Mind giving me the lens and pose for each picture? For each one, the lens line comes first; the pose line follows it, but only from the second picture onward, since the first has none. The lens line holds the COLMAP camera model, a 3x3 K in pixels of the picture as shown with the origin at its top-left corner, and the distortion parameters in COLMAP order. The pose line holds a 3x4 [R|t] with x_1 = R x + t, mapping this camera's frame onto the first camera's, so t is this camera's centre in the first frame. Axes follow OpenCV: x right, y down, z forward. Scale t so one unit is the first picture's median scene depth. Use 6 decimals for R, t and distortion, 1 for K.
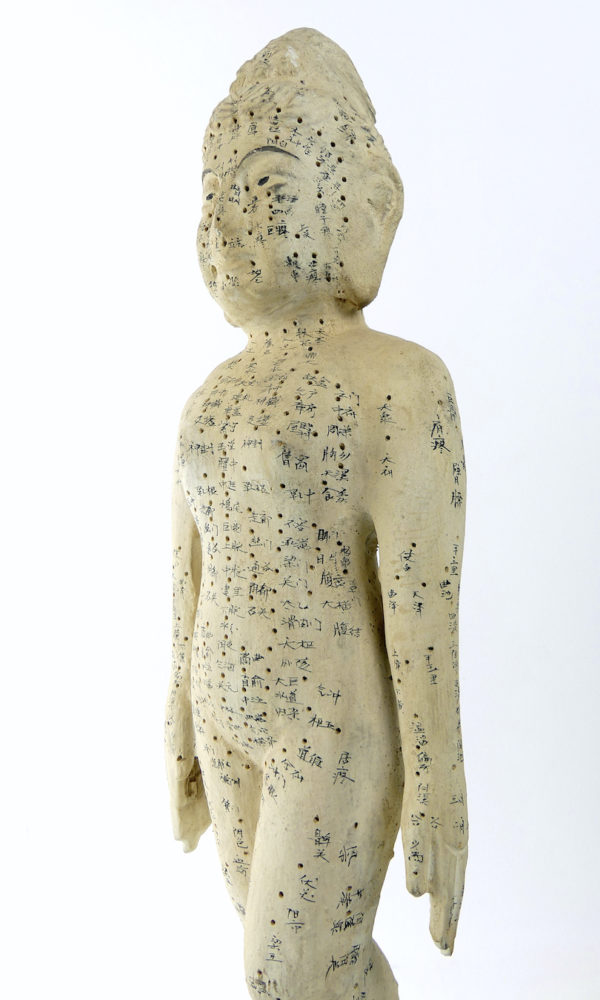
lens RADIAL K [[743.2, 0, 339.0], [0, 743.2, 502.9], [0, 0, 1]] dist [-0.014896, -0.000083]
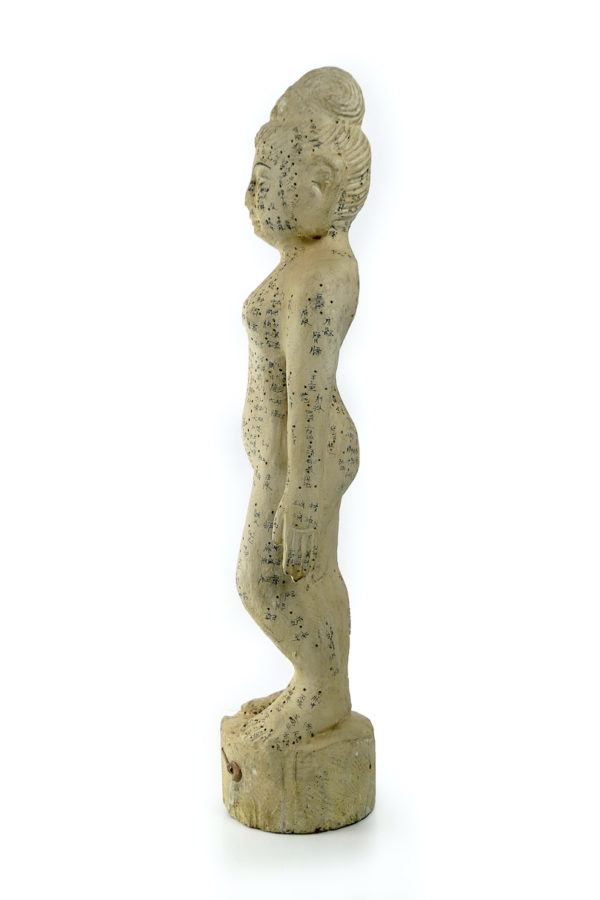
lens RADIAL K [[1341.5, 0, 300.0], [0, 1341.5, 450.0], [0, 0, 1]] dist [-0.013630, 0.019803]
pose [[0.670929, 0.119196, -0.731879, 2.612897], [-0.036688, 0.991123, 0.127784, -0.186625], [0.740614, -0.058883, 0.669346, -1.305120]]
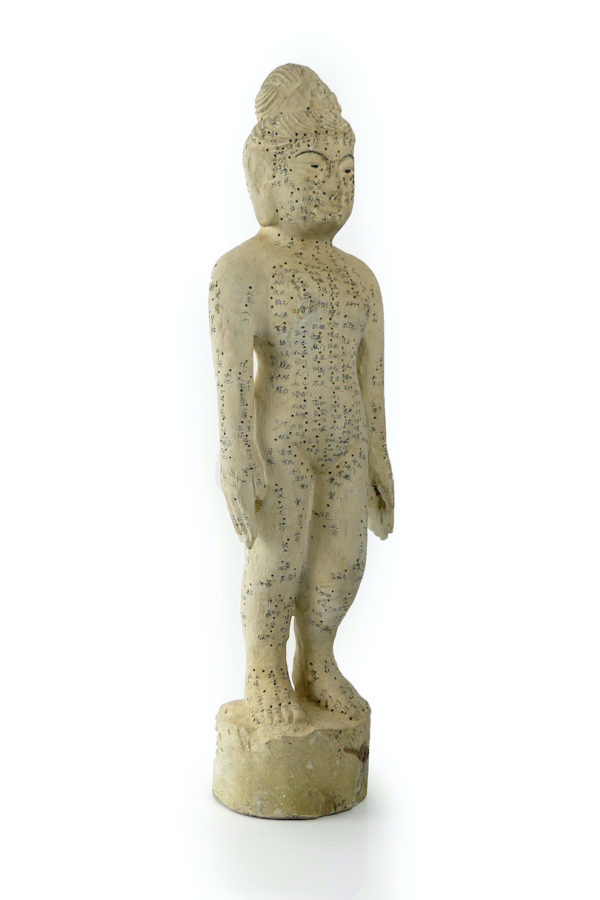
lens RADIAL K [[1341.5, 0, 300.0], [0, 1341.5, 450.0], [0, 0, 1]] dist [-0.013630, 0.019803]
pose [[0.338361, -0.057601, 0.939252, -3.554757], [-0.005631, 0.997983, 0.063231, 0.084138], [-0.941000, -0.026684, 0.337354, -0.109914]]
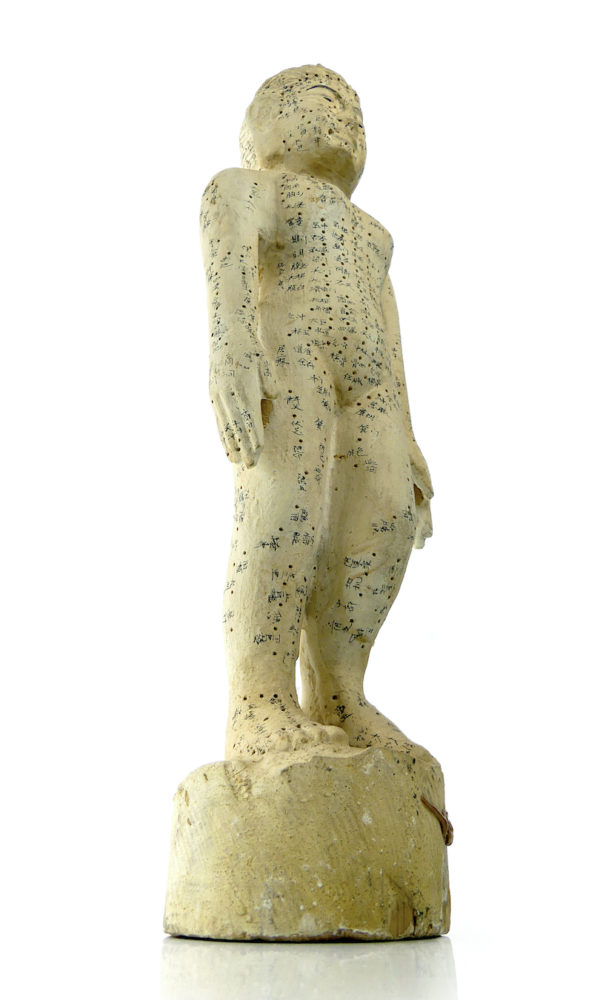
lens RADIAL K [[821.8, 0, 288.3], [0, 821.8, 502.9], [0, 0, 1]] dist [-0.017010, -0.006921]
pose [[0.214309, 0.453855, 0.864921, -1.436731], [0.008411, 0.884604, -0.466267, 1.294697], [-0.976730, 0.107200, 0.185761, 0.899005]]
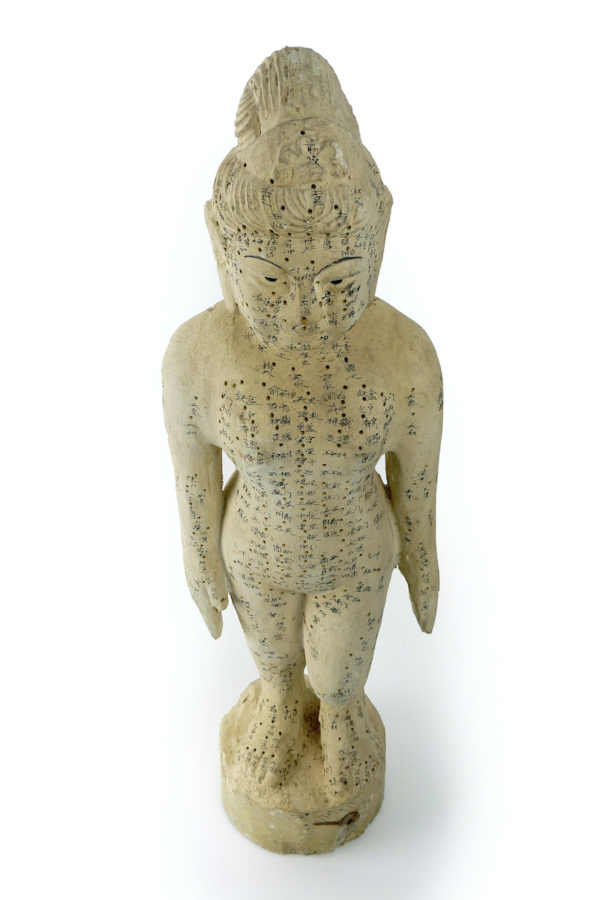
lens RADIAL K [[1227.8, 0, 326.8], [0, 1227.8, 450.5], [0, 0, 1]] dist [-0.016191, -0.005790]
pose [[0.789955, -0.406321, 0.459210, -1.135701], [-0.010378, 0.739951, 0.672580, -1.565196], [-0.613076, -0.536074, 0.580312, -0.287883]]
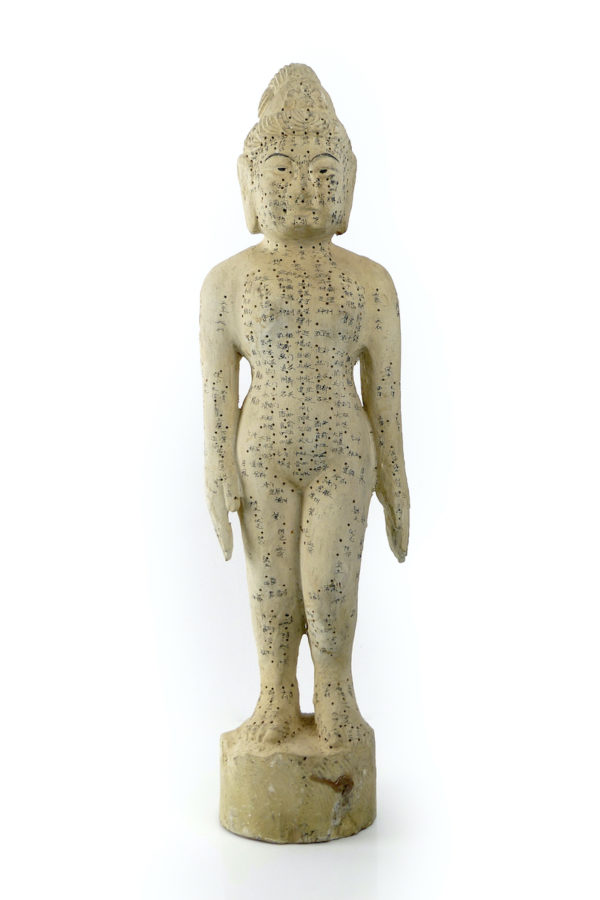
lens RADIAL K [[1384.8, 0, 300.0], [0, 1384.8, 450.0], [0, 0, 1]] dist [-0.020370, 0.008485]
pose [[0.776323, -0.042801, 0.628881, -2.389257], [-0.000296, 0.997667, 0.068266, 0.033021], [-0.630336, -0.053182, 0.774499, -1.723632]]
